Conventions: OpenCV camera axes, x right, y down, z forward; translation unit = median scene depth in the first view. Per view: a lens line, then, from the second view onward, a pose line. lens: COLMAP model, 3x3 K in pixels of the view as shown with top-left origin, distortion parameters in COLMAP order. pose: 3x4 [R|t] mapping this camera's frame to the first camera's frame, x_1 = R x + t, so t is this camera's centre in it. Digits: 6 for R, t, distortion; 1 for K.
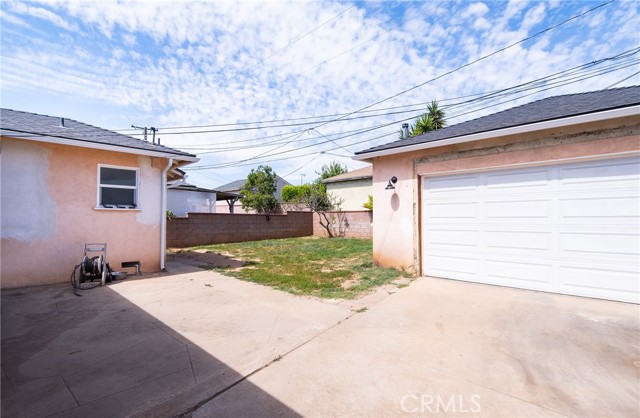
lens RADIAL K [[309.6, 0, 320.2], [0, 309.6, 215.3], [0, 0, 1]] dist [-0.007791, -0.001290]
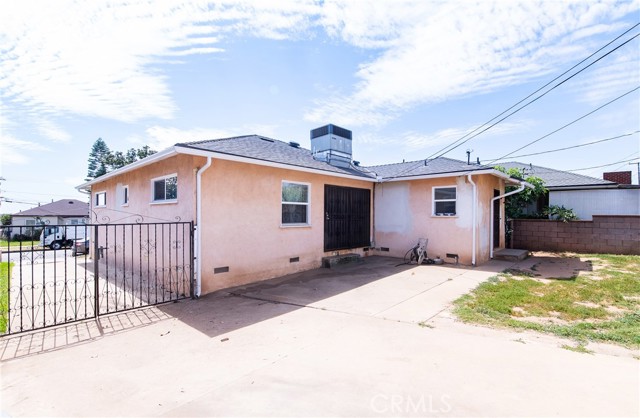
lens RADIAL K [[298.8, 0, 355.6], [0, 298.8, 211.2], [0, 0, 1]] dist [0.000655, 0.000024]
pose [[0.098026, -0.010134, -0.995132, 0.730822], [0.009392, 0.999913, -0.009258, -0.035916], [0.995140, -0.008439, 0.098113, 0.469275]]
